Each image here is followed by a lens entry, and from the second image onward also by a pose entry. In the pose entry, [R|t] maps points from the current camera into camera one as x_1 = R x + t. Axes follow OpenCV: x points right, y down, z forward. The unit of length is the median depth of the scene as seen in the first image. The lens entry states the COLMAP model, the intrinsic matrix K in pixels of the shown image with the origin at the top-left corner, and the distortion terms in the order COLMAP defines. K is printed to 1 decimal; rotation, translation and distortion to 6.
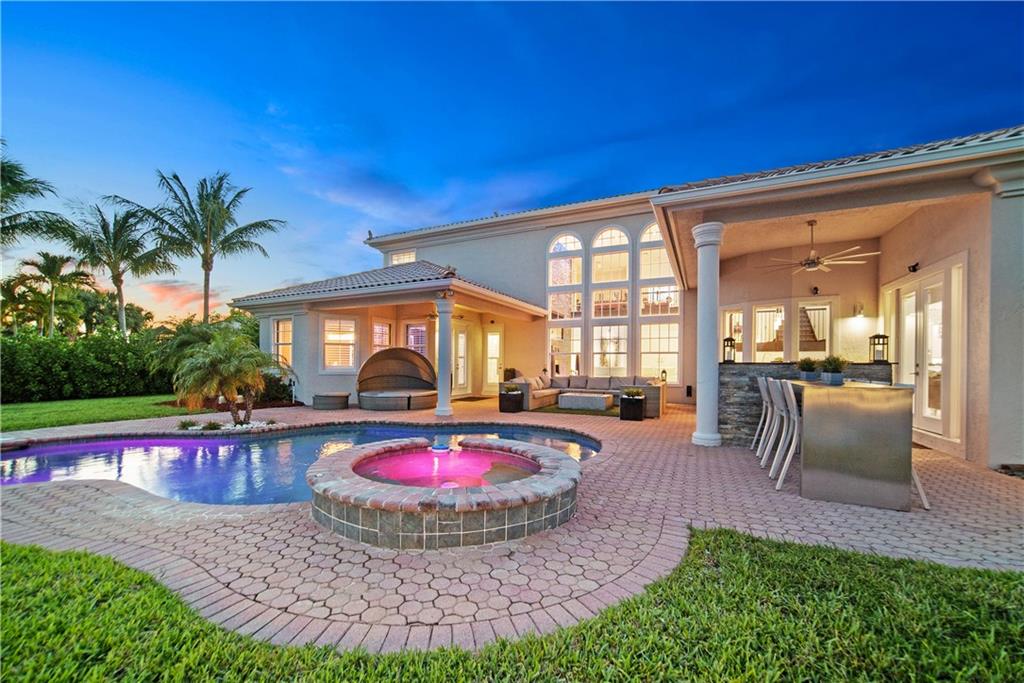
lens RADIAL K [[390.7, 0, 513.2], [0, 390.7, 365.3], [0, 0, 1]] dist [-0.000993, -0.000023]
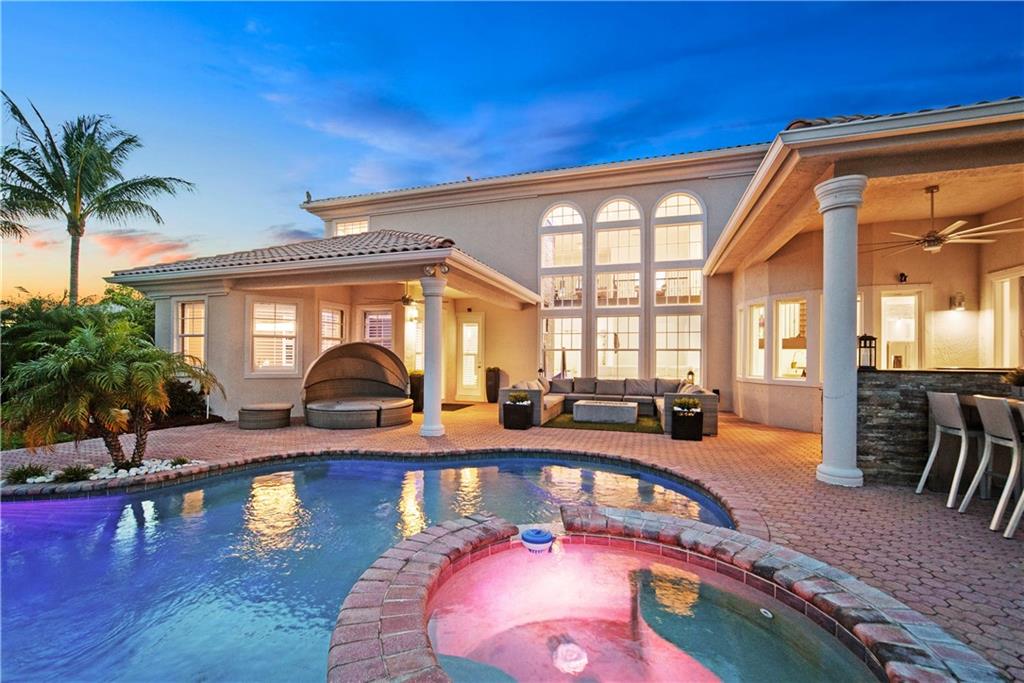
lens RADIAL K [[429.4, 0, 511.9], [0, 429.4, 355.7], [0, 0, 1]] dist [0.002055, 0.000694]
pose [[0.992177, 0.003115, 0.124799, -0.104920], [-0.002103, 0.999964, -0.008241, -0.012453], [-0.124820, 0.007914, 0.992148, 0.145580]]
